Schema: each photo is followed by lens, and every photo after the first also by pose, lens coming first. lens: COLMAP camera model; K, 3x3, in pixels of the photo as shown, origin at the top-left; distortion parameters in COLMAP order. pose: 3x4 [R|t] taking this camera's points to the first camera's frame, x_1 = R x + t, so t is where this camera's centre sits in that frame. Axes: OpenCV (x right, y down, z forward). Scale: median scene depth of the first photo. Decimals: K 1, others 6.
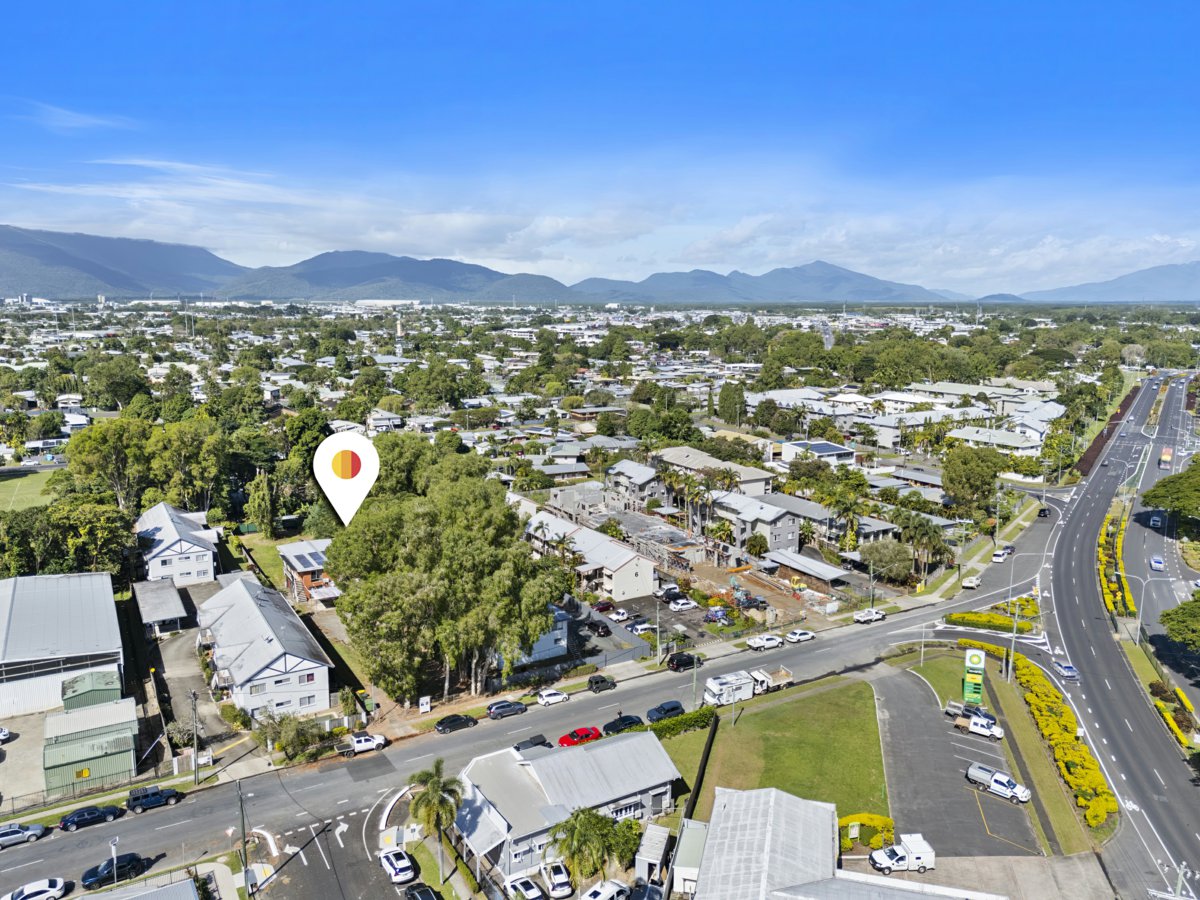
lens RADIAL K [[869.2, 0, 600.0], [0, 869.2, 450.0], [0, 0, 1]] dist [0.067646, -0.071174]
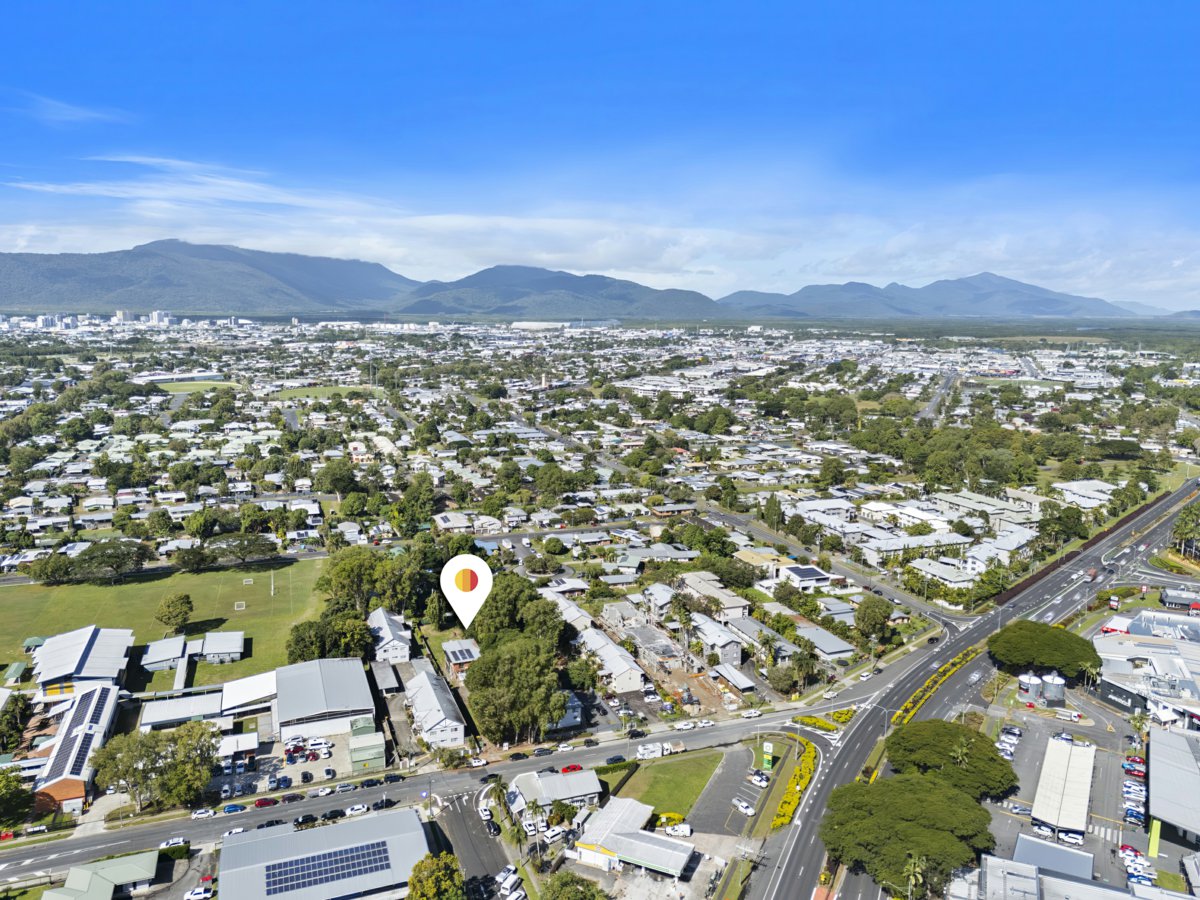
lens RADIAL K [[871.1, 0, 600.0], [0, 871.1, 450.0], [0, 0, 1]] dist [0.102350, -0.222360]
pose [[0.985231, 0.033495, -0.167921, 0.305235], [-0.034480, 0.999401, -0.002949, -0.366218], [0.167721, 0.008695, 0.985796, -0.917056]]
